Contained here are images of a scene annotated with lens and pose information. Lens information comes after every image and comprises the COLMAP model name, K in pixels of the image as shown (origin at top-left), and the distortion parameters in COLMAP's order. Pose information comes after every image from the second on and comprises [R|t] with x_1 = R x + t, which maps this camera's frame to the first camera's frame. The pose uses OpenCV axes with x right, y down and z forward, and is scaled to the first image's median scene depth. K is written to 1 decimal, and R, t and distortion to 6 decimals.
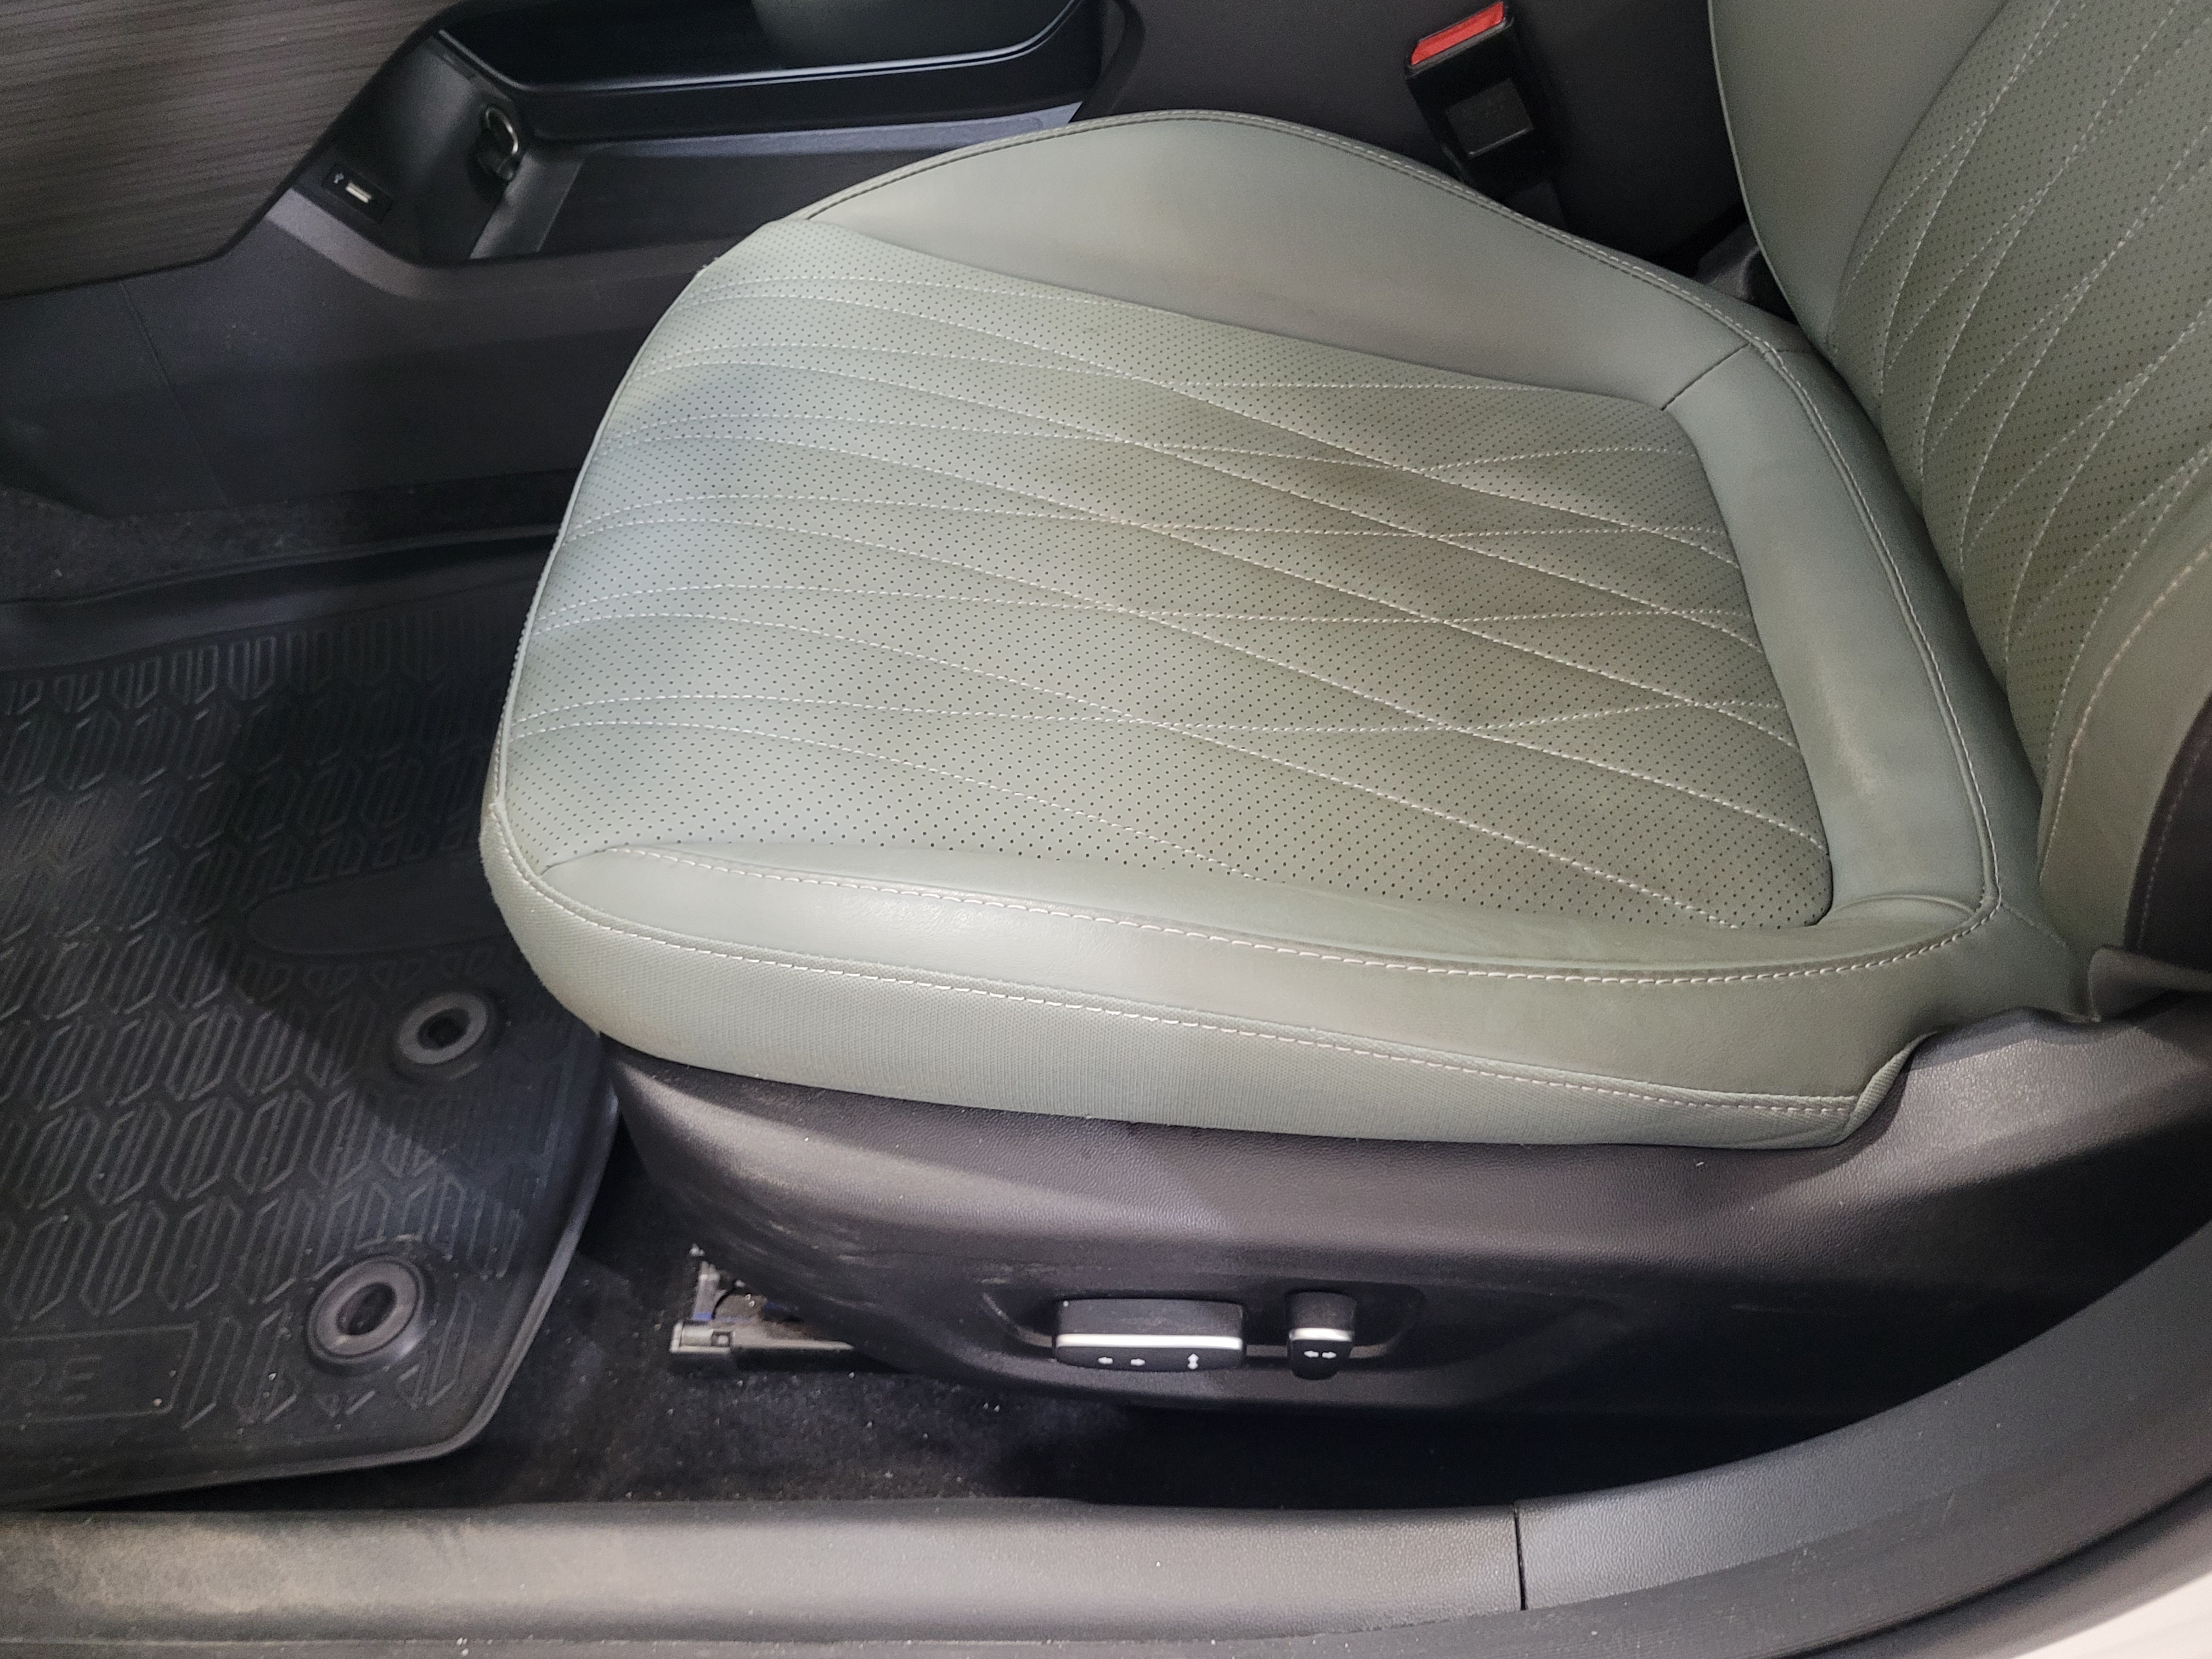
lens RADIAL K [[1856.0, 0, 1065.8], [0, 1856.0, 817.9], [0, 0, 1]] dist [0.026466, -0.000999]
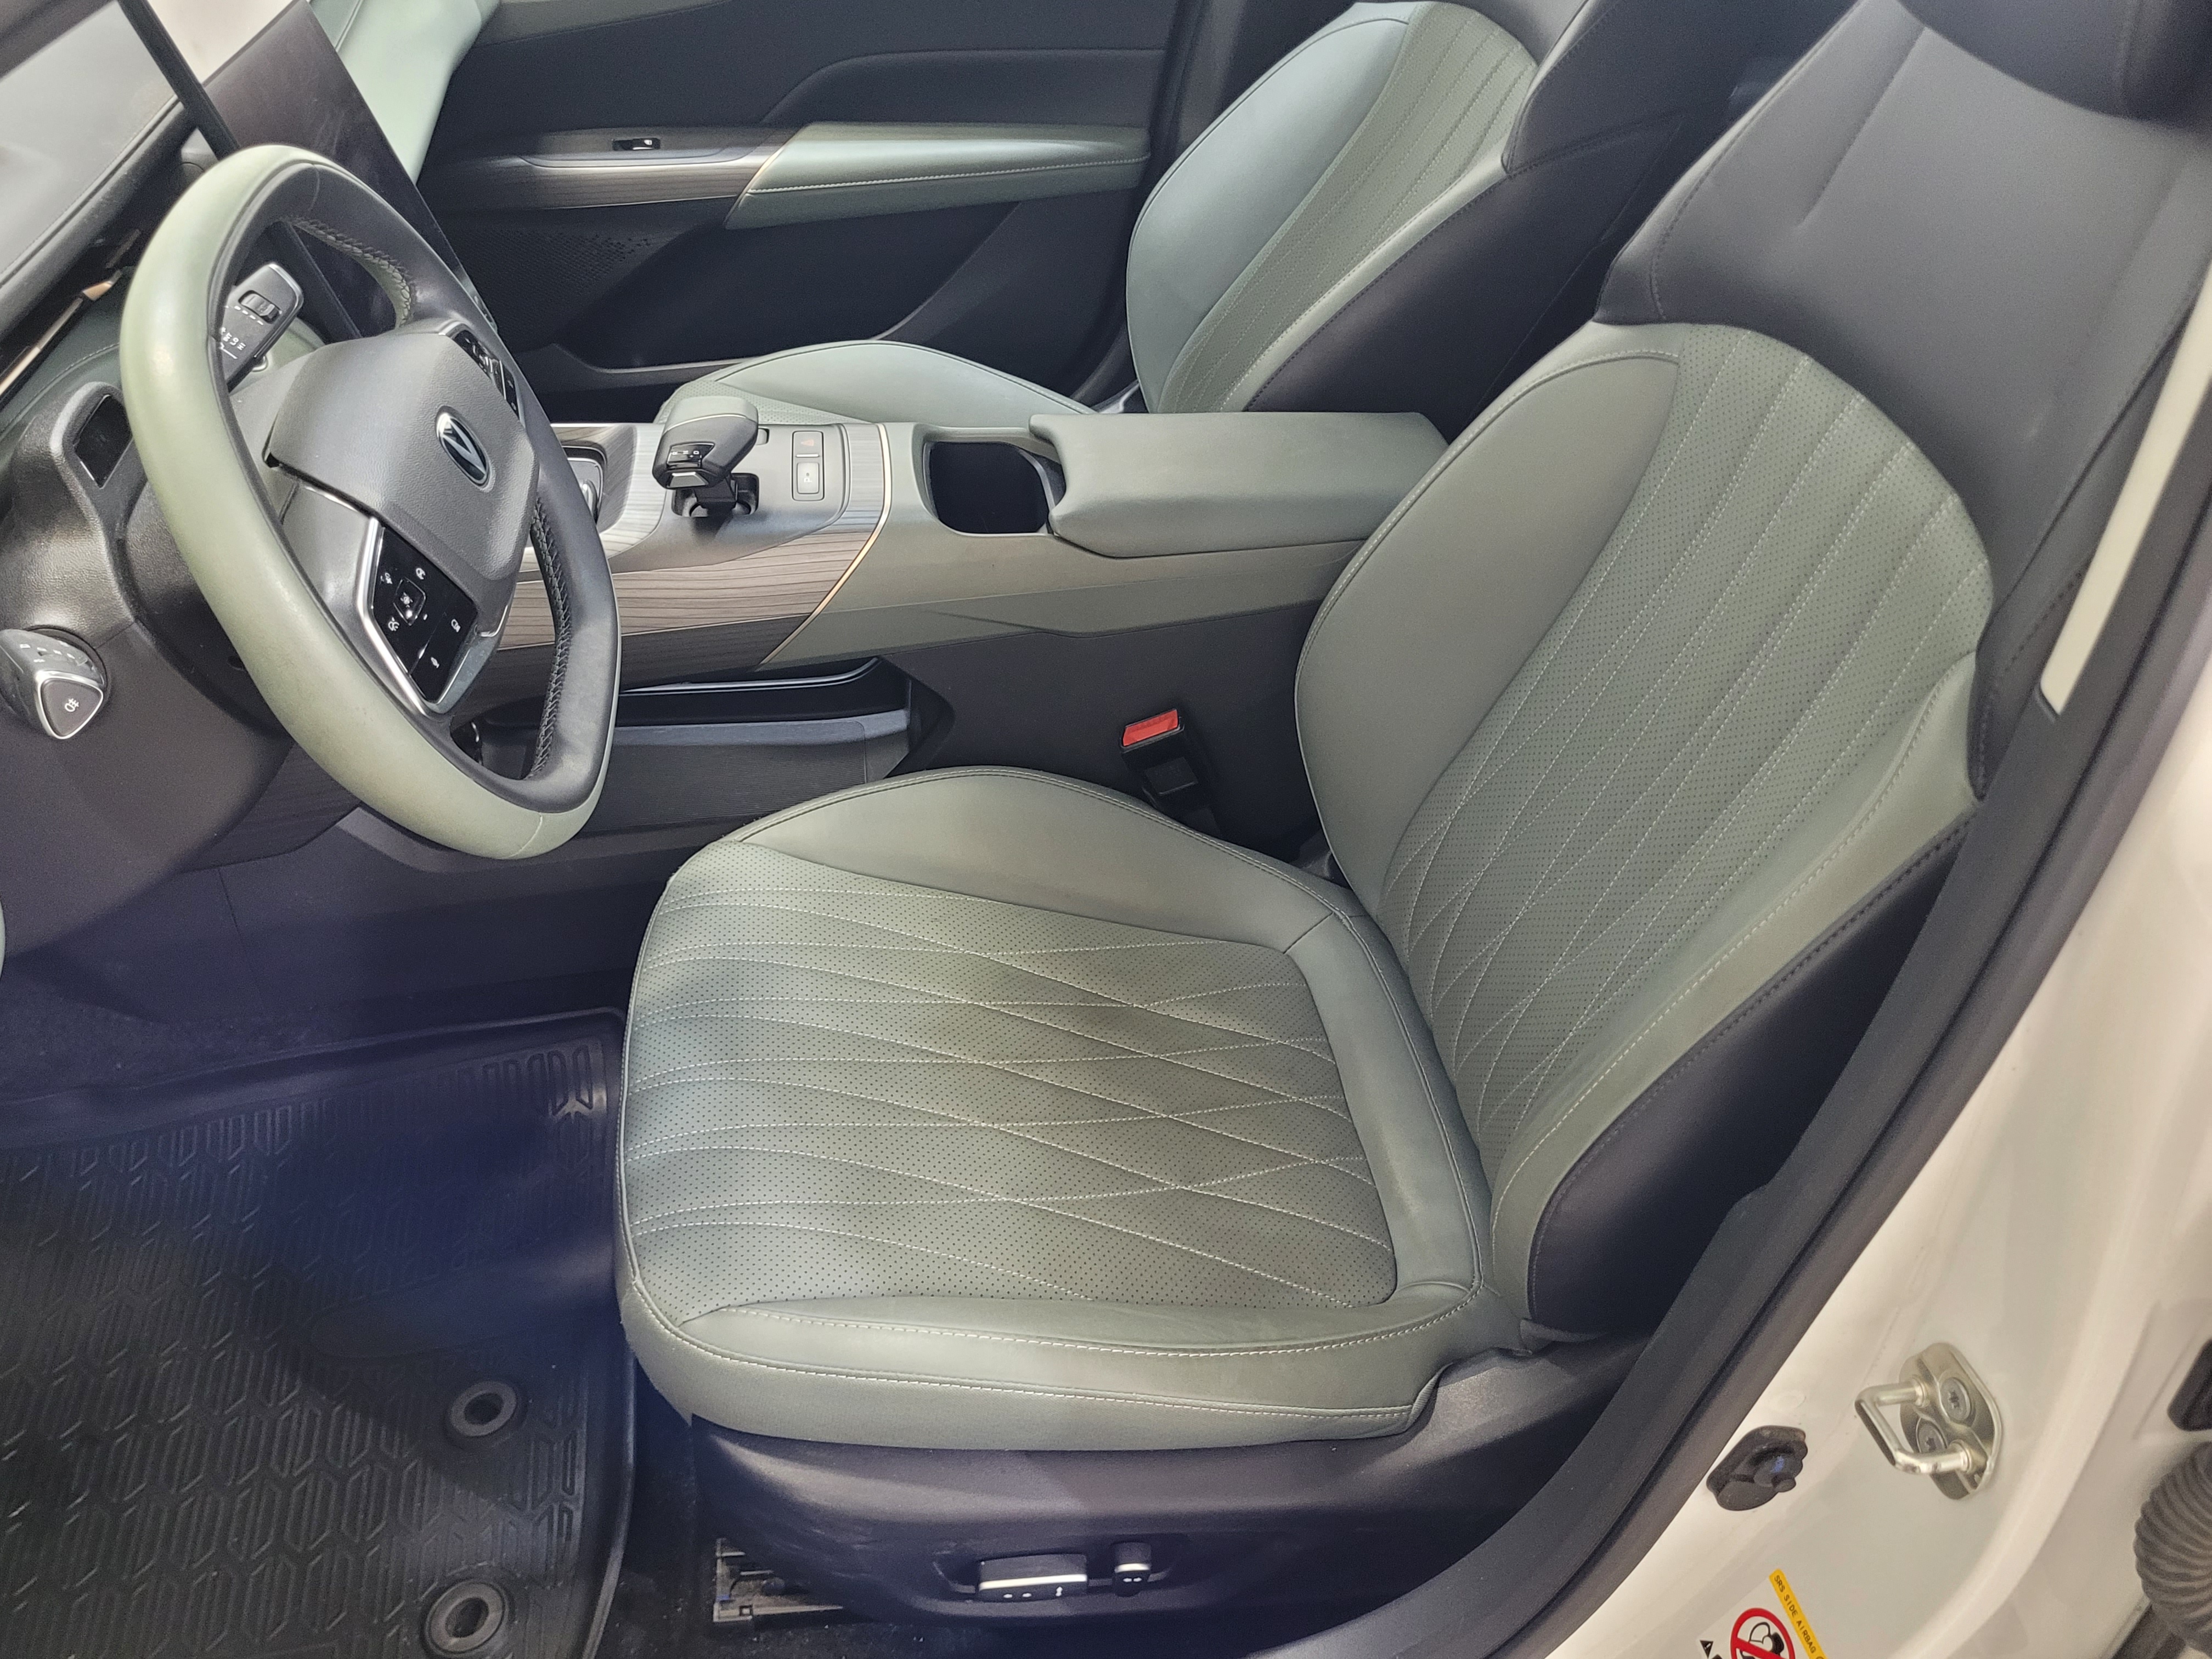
lens RADIAL K [[1856.0, 0, 1065.8], [0, 1856.0, 817.9], [0, 0, 1]] dist [0.026466, -0.000999]
pose [[0.980351, -0.011793, 0.196909, -0.222178], [0.038403, 0.990522, -0.131874, -0.162182], [-0.193487, 0.136845, 0.971512, -0.665596]]
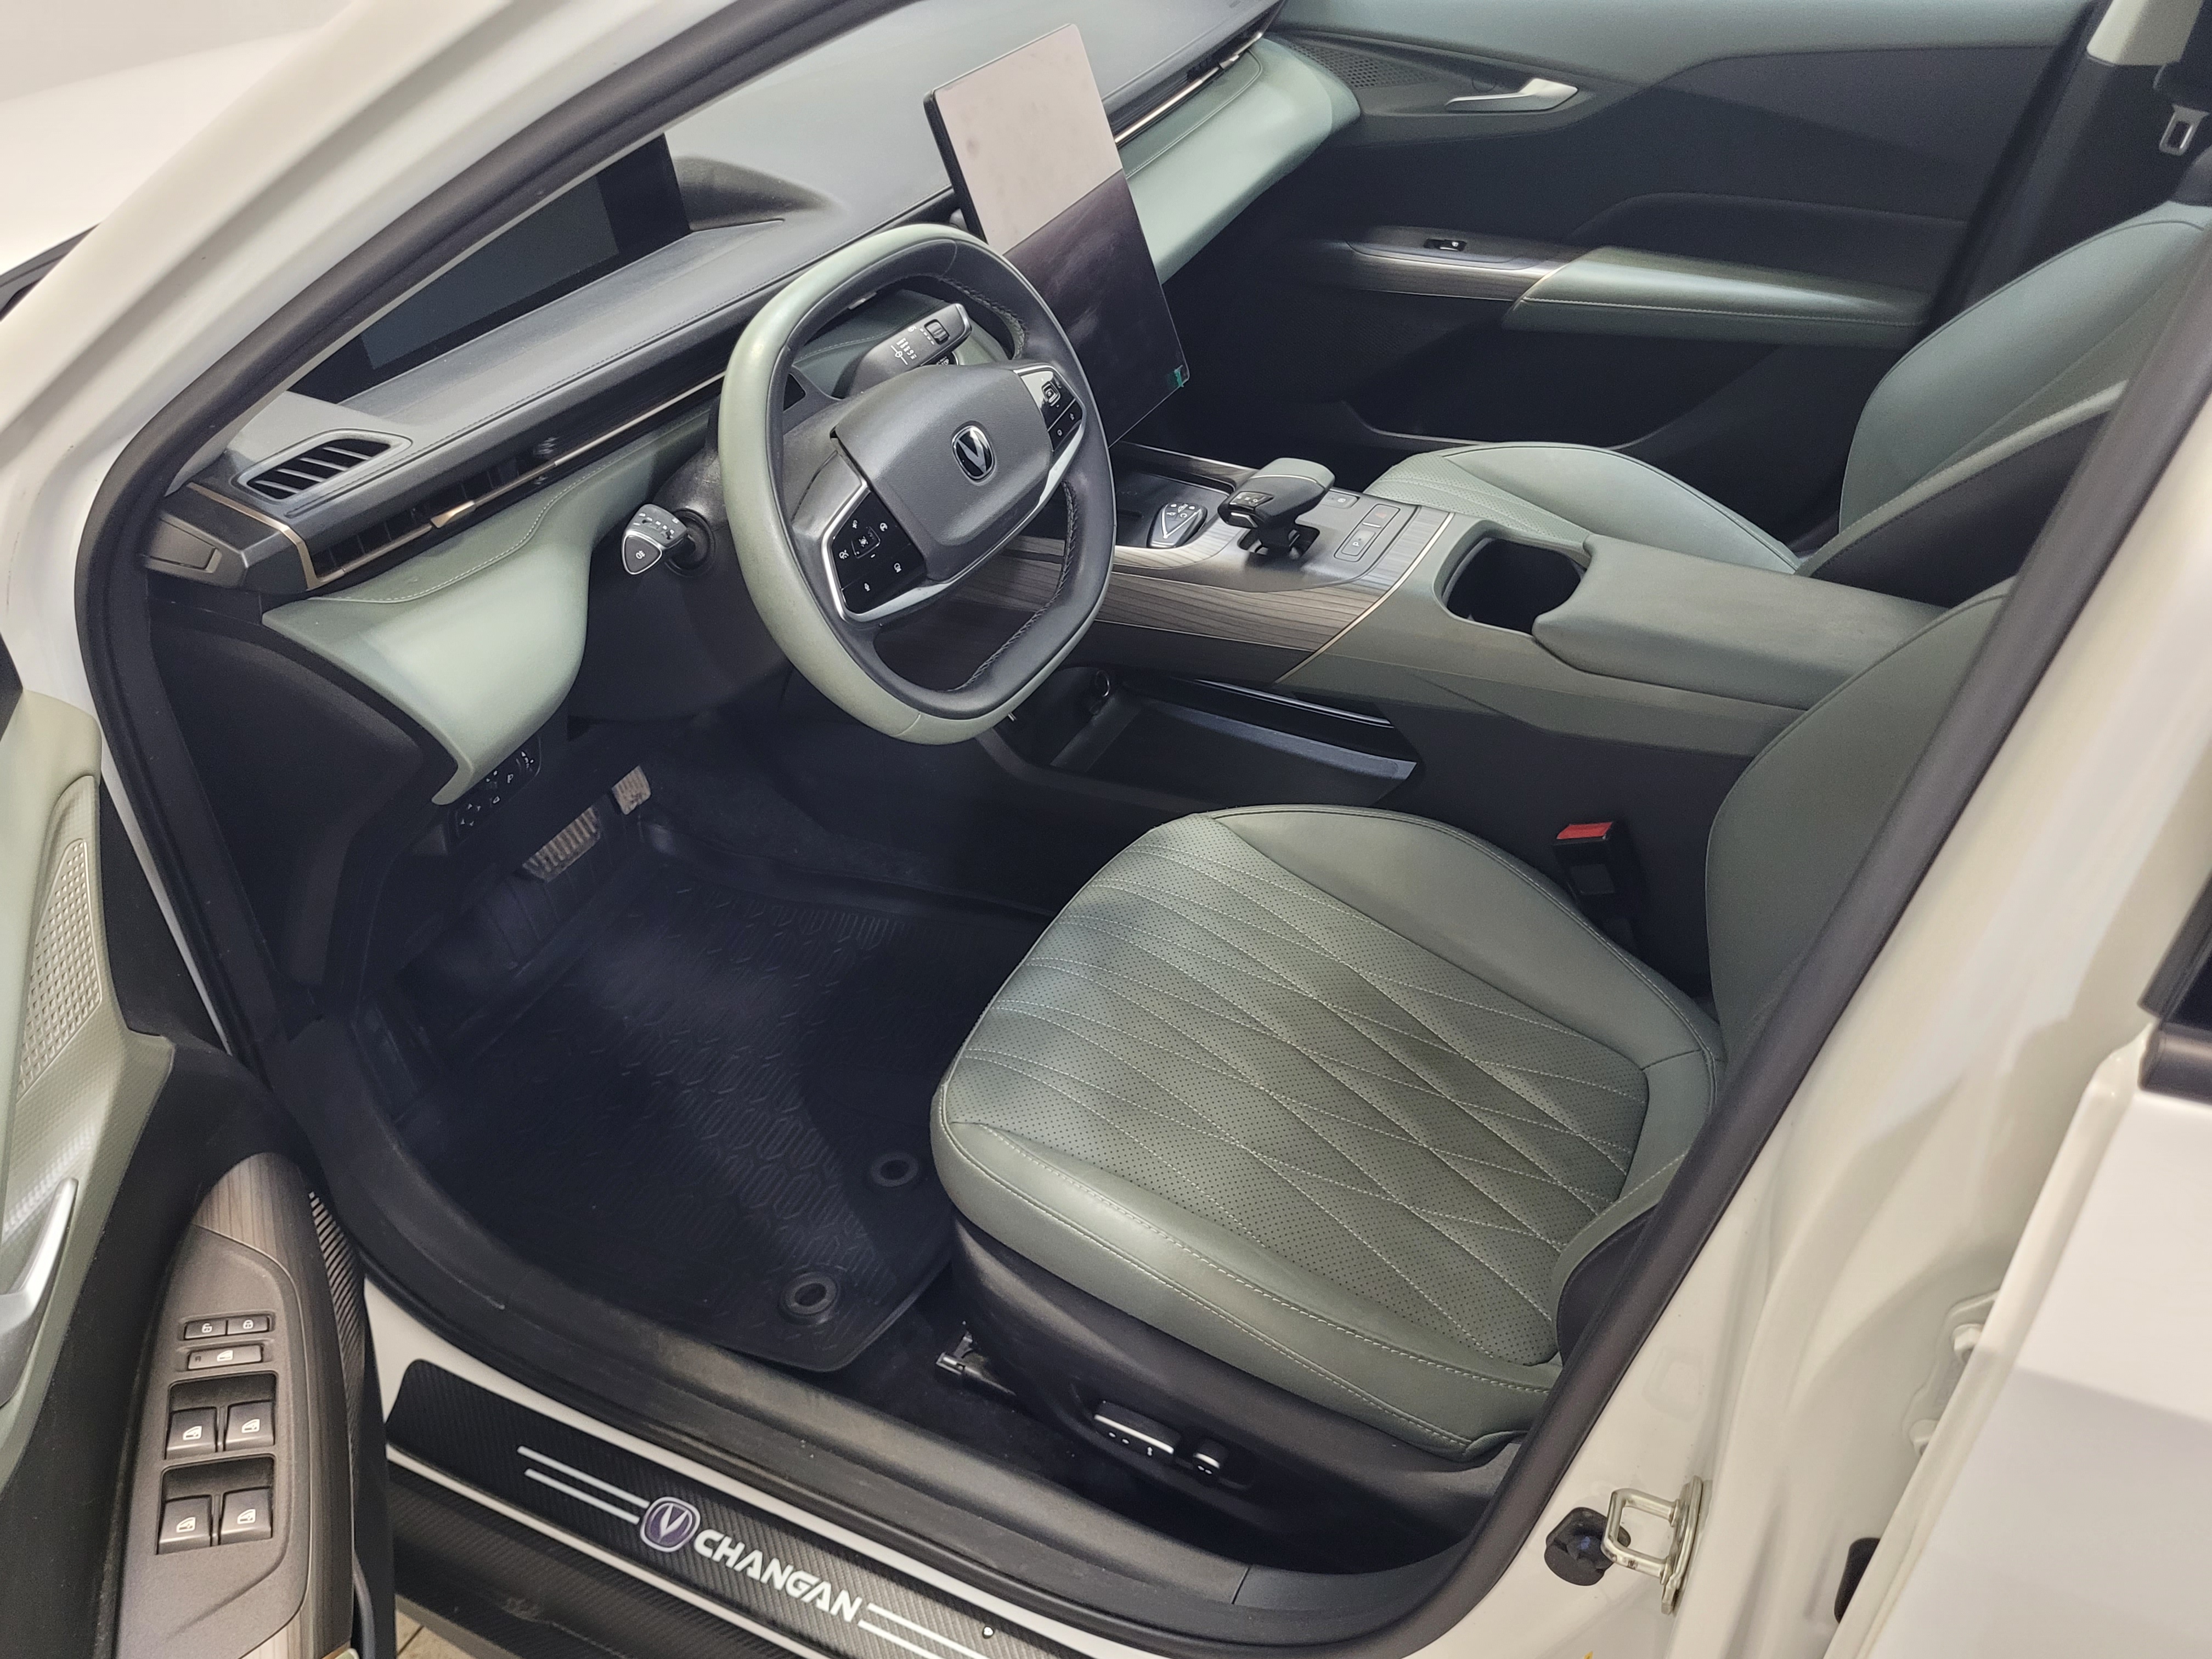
lens RADIAL K [[1856.0, 0, 1065.8], [0, 1856.0, 817.9], [0, 0, 1]] dist [0.026466, -0.000999]
pose [[0.908184, 0.287520, -0.304195, 0.360887], [-0.326349, 0.941468, -0.084465, -0.147749], [0.262104, 0.175984, 0.948858, -0.985793]]
